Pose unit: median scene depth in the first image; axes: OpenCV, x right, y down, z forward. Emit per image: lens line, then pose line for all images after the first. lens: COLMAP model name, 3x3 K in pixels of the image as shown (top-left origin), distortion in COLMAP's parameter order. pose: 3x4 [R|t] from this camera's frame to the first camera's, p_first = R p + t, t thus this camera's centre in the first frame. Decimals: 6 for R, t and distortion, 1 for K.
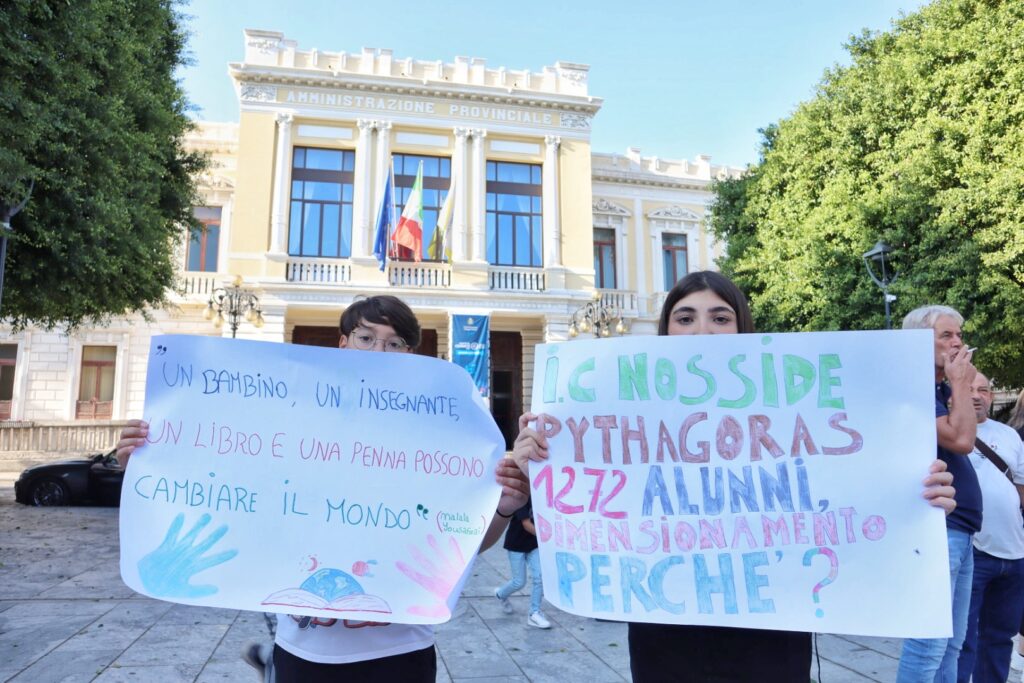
lens RADIAL K [[719.4, 0, 512.0], [0, 719.4, 341.5], [0, 0, 1]] dist [-0.134385, 0.113280]
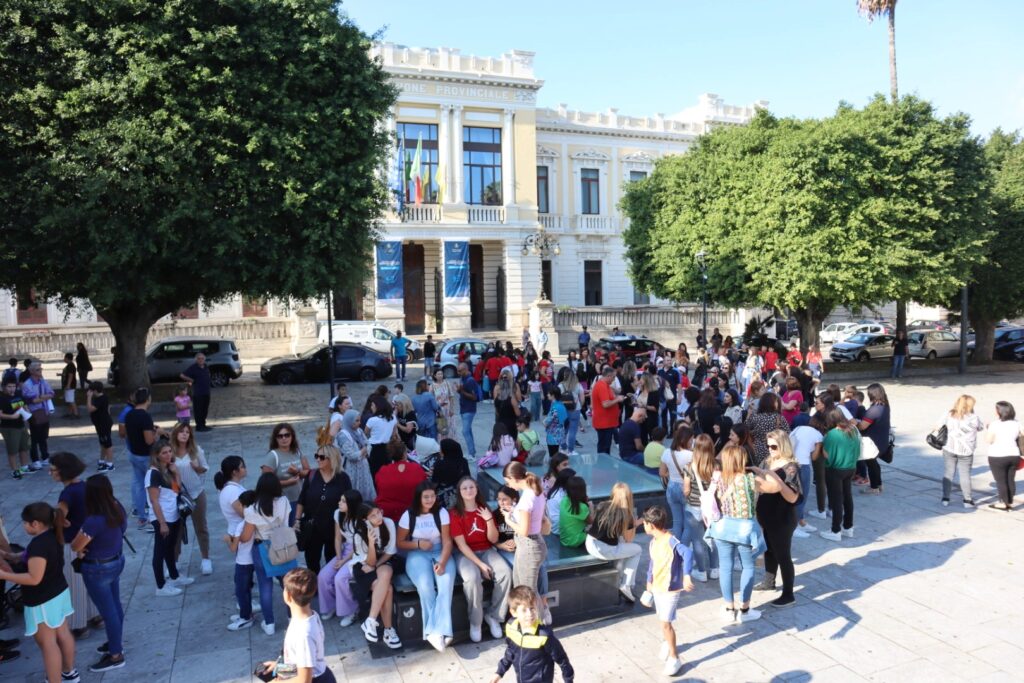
lens RADIAL K [[719.4, 0, 512.0], [0, 719.4, 341.5], [0, 0, 1]] dist [-0.134385, 0.113280]
pose [[0.988973, -0.024962, 0.145974, -0.156798], [-0.005814, 0.978387, 0.206698, -0.133404], [-0.147978, -0.205268, 0.967454, -0.453100]]
